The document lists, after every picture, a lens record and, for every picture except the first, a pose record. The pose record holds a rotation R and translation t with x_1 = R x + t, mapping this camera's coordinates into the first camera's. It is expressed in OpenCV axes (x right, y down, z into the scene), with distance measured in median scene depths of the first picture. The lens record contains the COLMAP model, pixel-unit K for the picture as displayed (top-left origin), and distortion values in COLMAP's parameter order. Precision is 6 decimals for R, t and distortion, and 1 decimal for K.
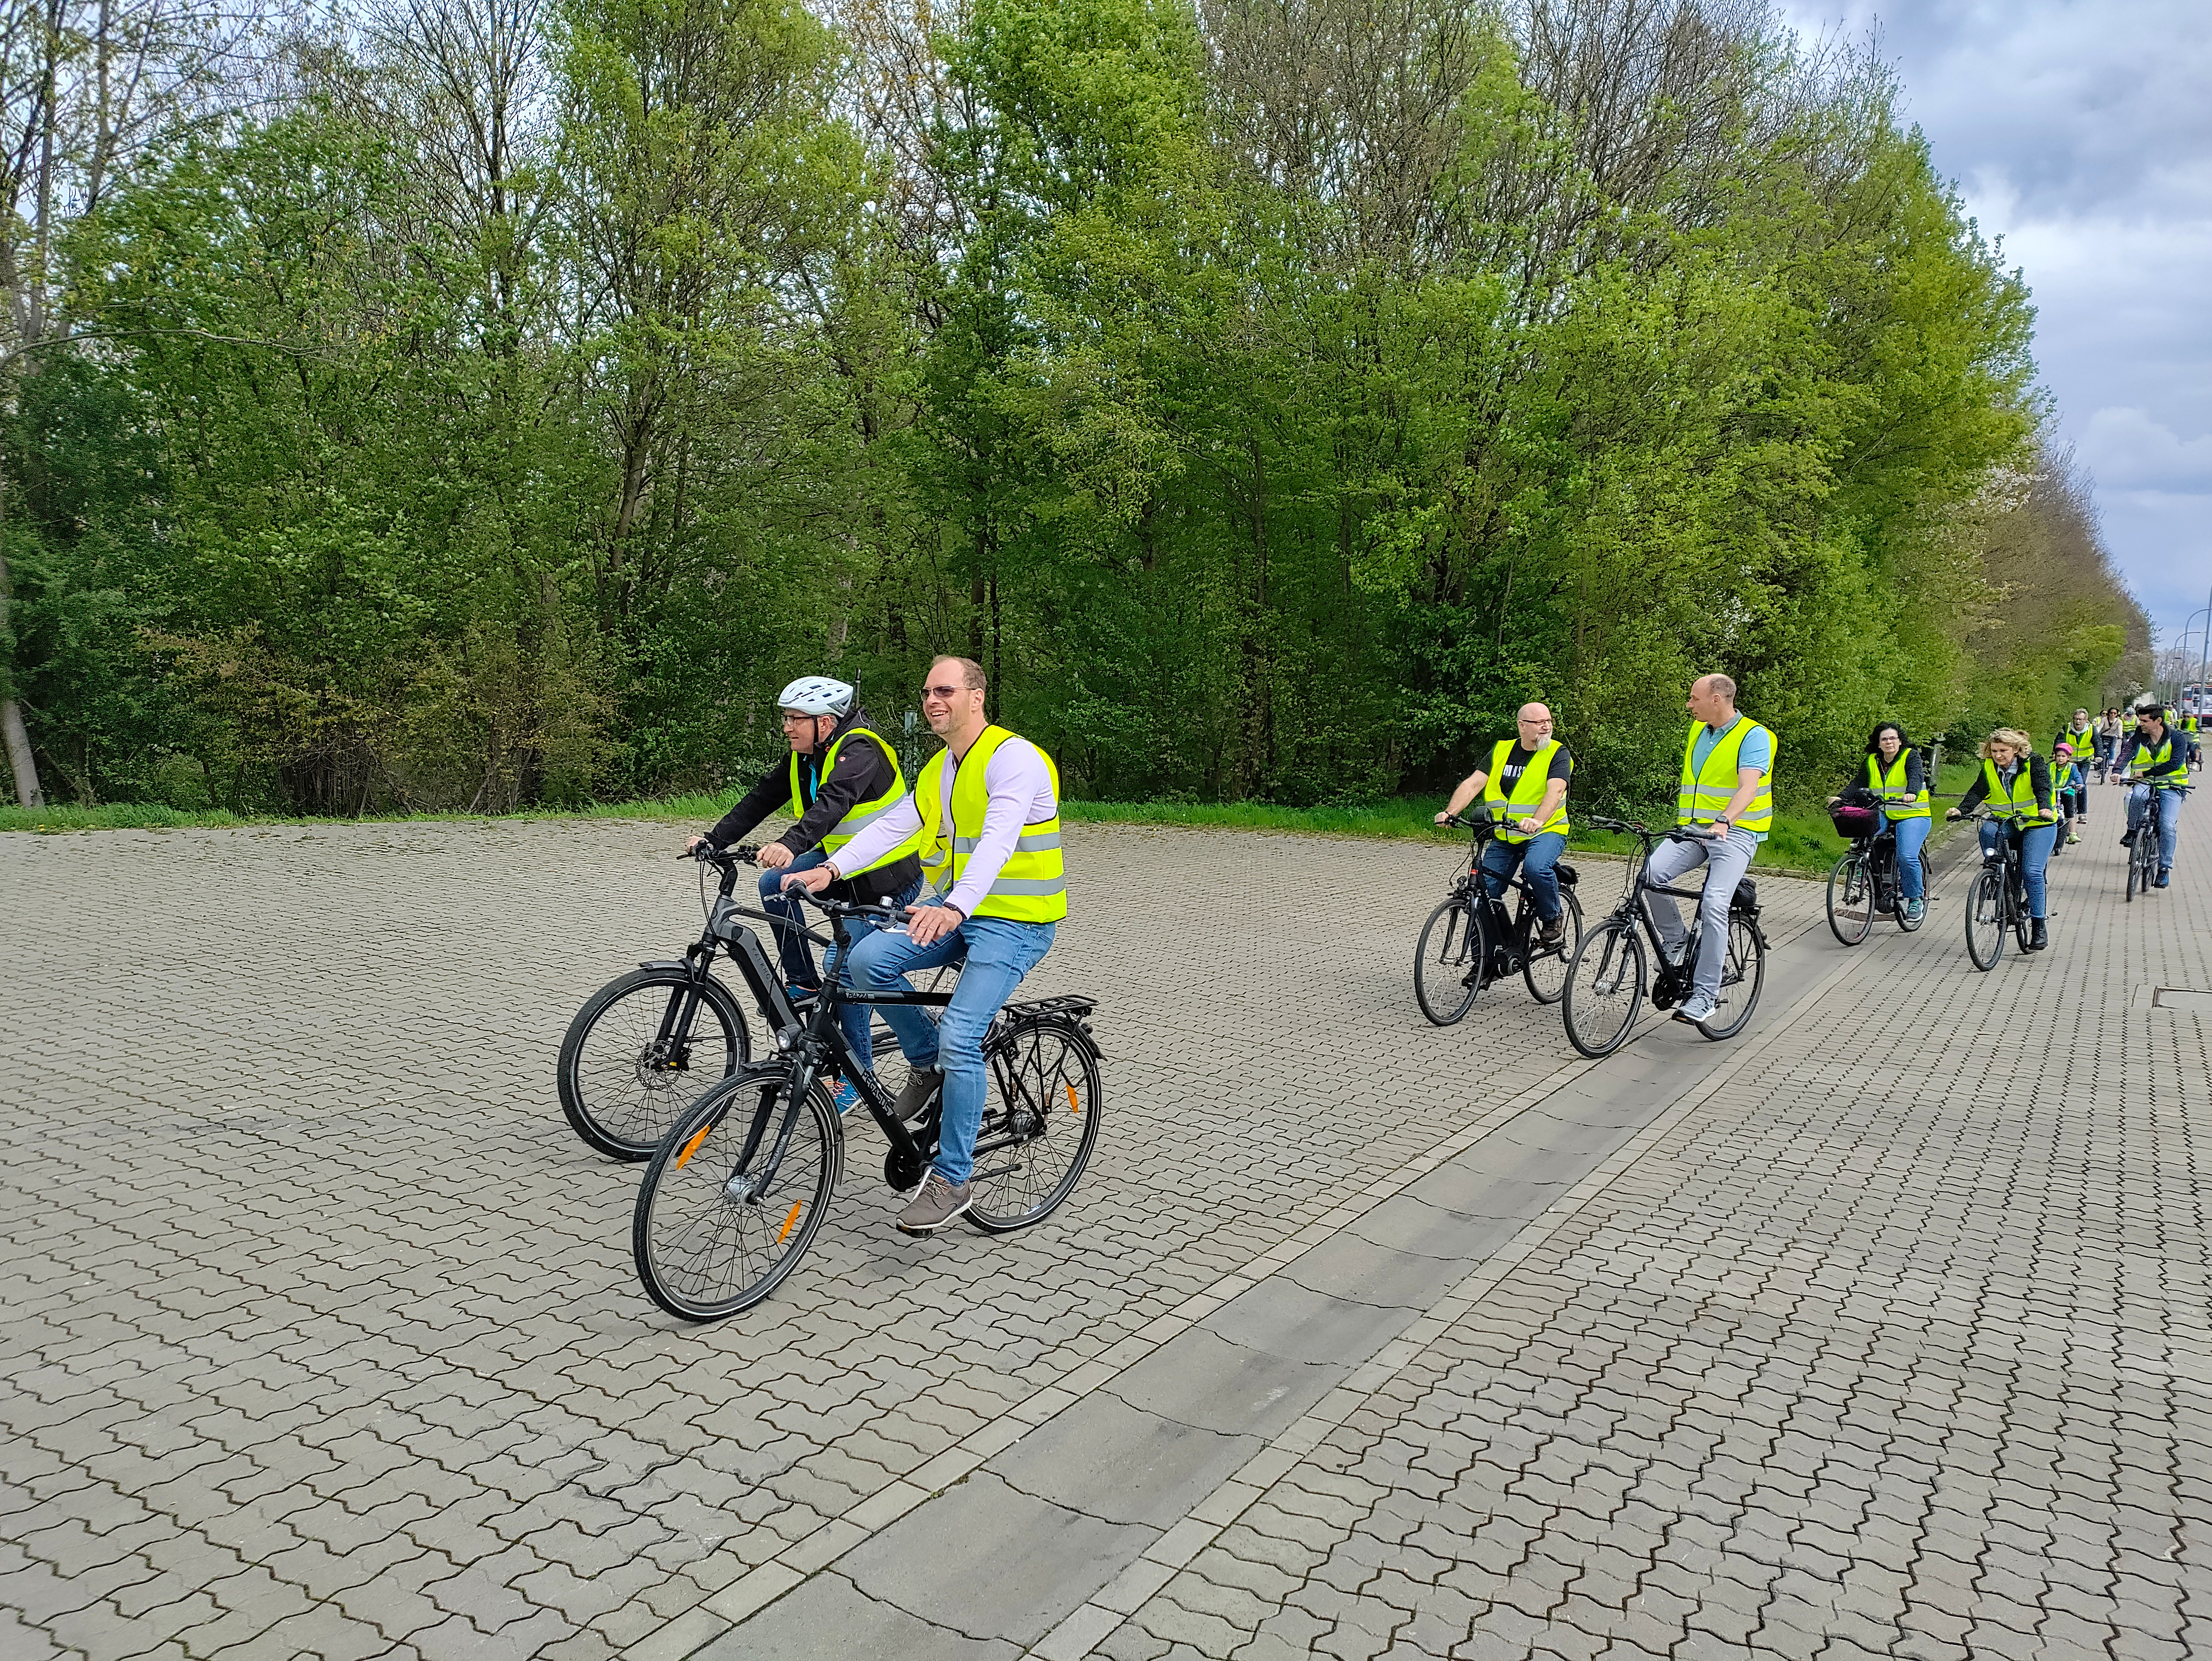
lens RADIAL K [[1487.9, 0, 1068.8], [0, 1487.9, 813.0], [0, 0, 1]] dist [0.061227, -0.044752]
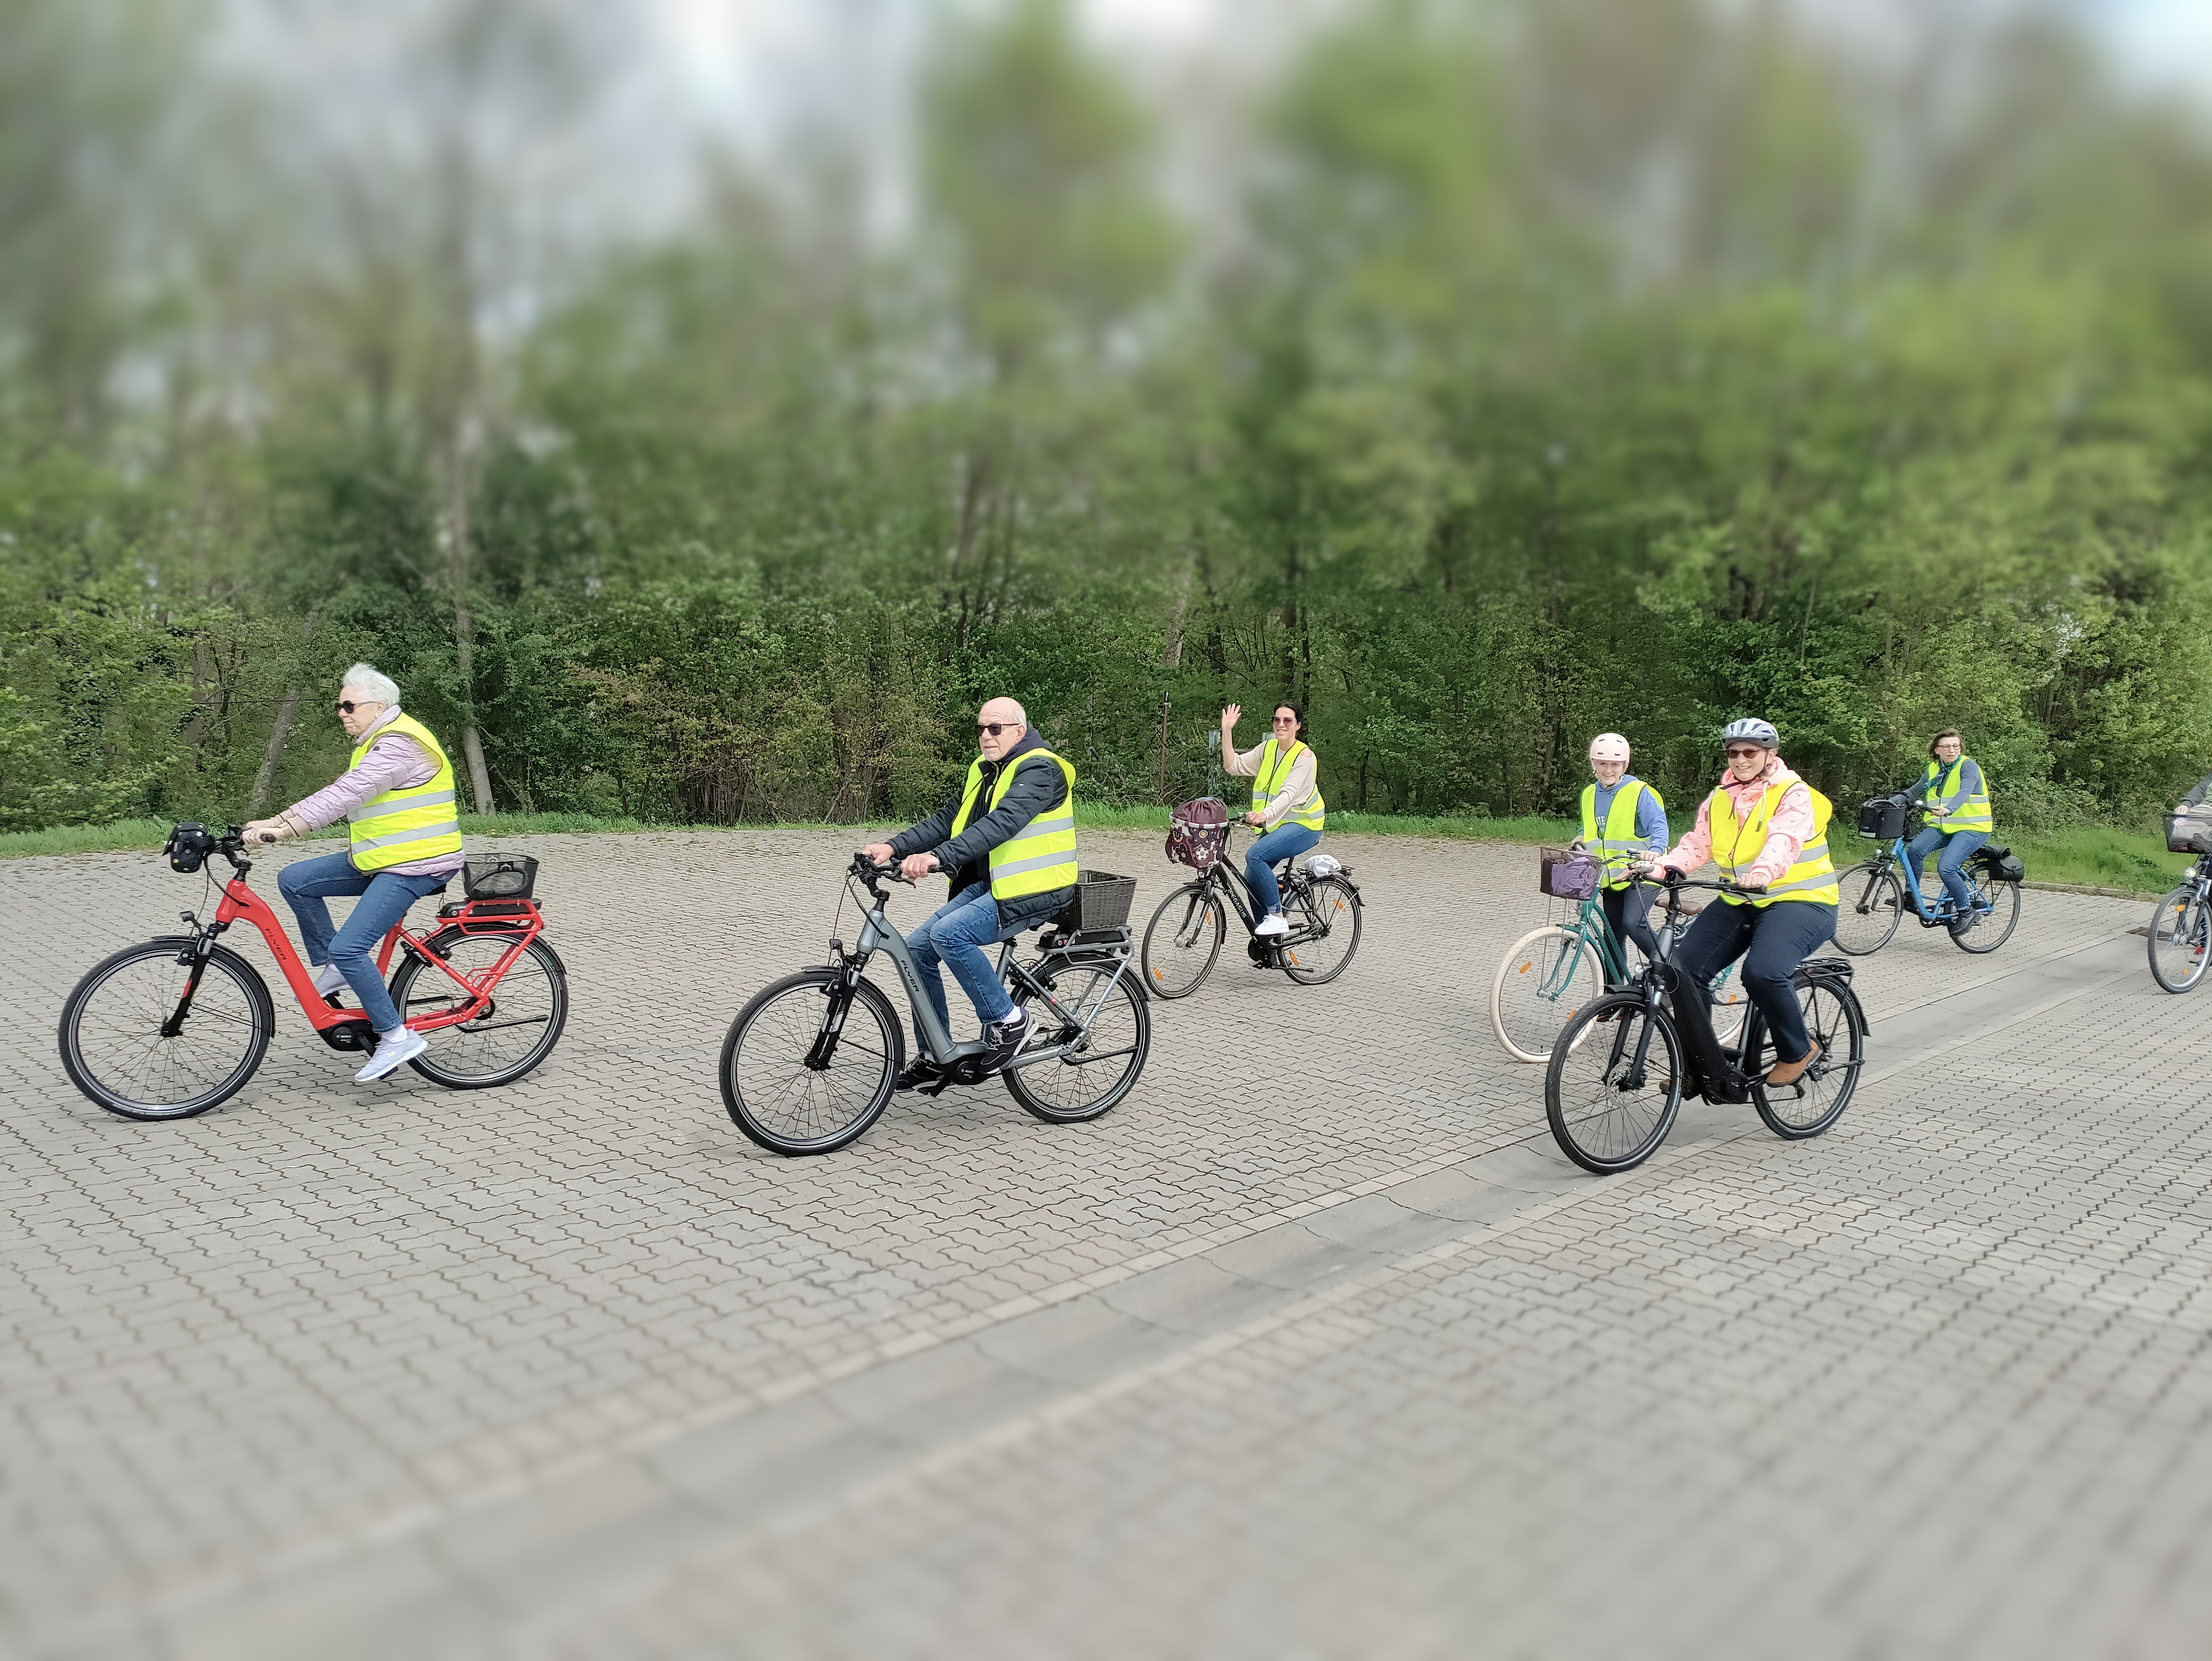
lens RADIAL K [[1487.9, 0, 1141.6], [0, 1487.9, 816.4], [0, 0, 1]] dist [0.061227, -0.044752]
pose [[0.981475, 0.004233, -0.191545, 0.195110], [-0.005995, 0.999945, -0.008623, 0.012761], [0.191498, 0.009612, 0.981446, -0.256654]]
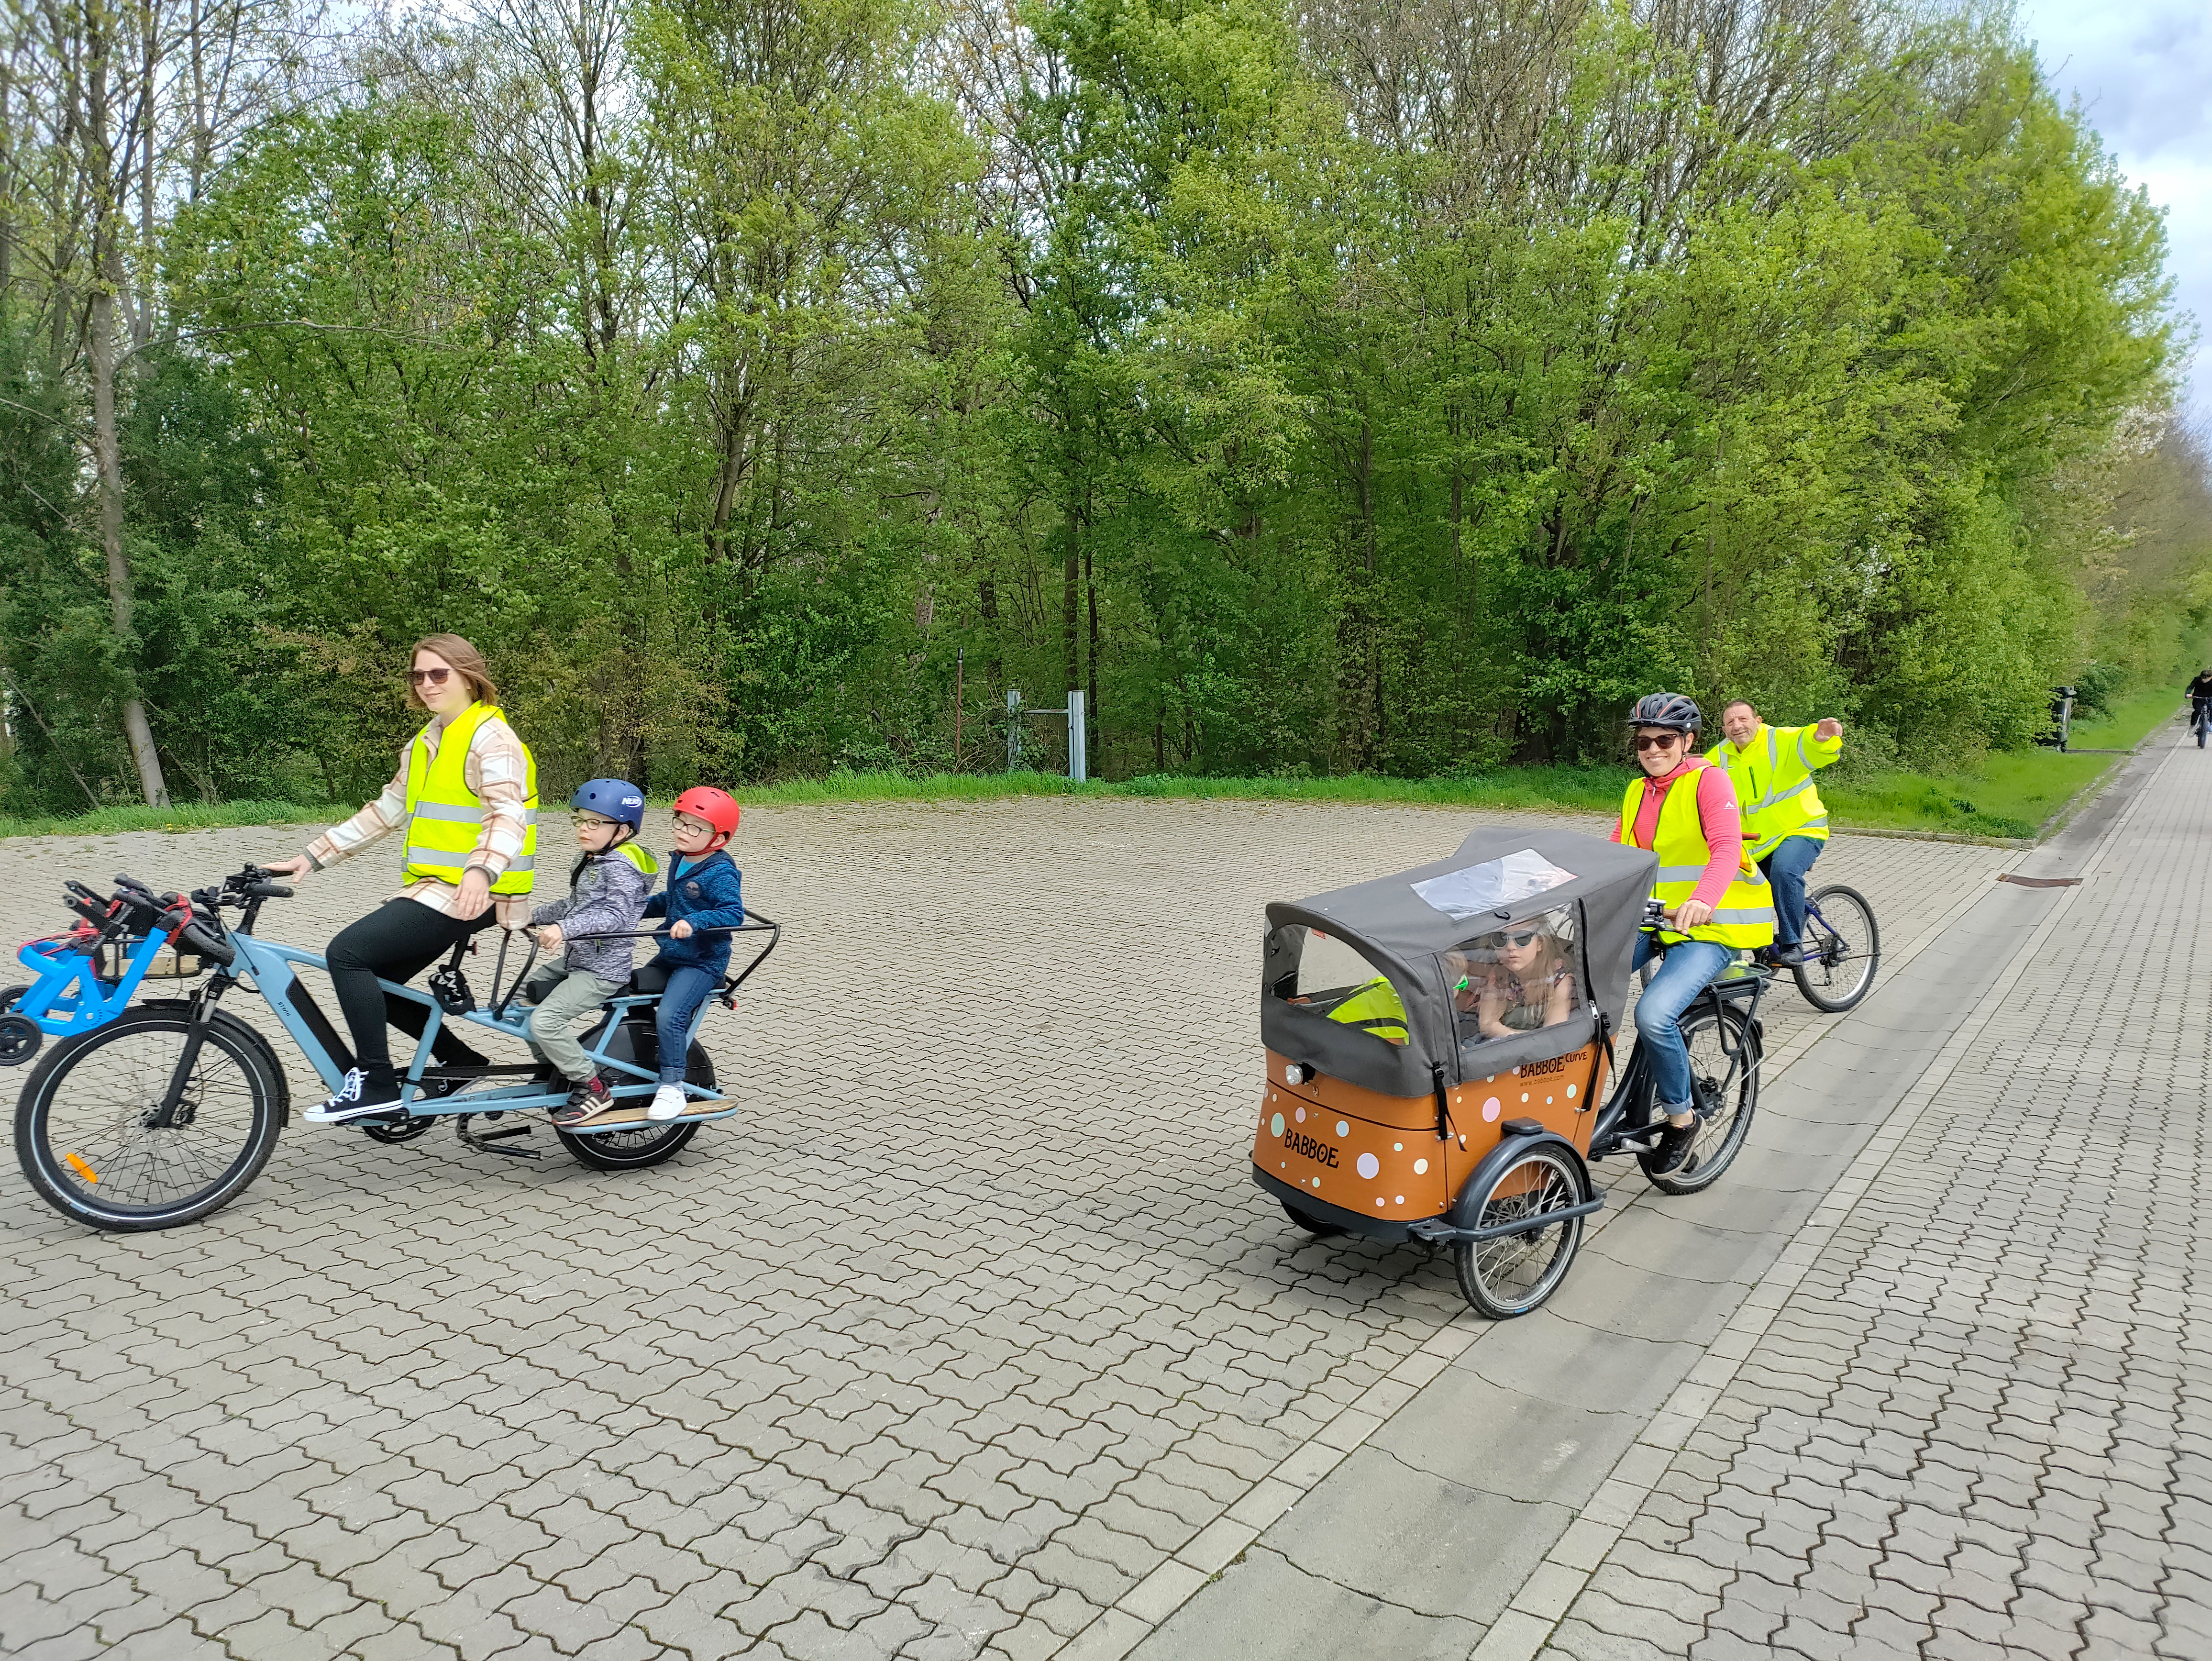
lens RADIAL K [[1487.9, 0, 1082.0], [0, 1487.9, 819.6], [0, 0, 1]] dist [0.061227, -0.044752]
pose [[0.998670, -0.020159, -0.047448, -0.087709], [0.021134, 0.999574, 0.020142, -0.008172], [0.047021, -0.021117, 0.998671, 0.093153]]
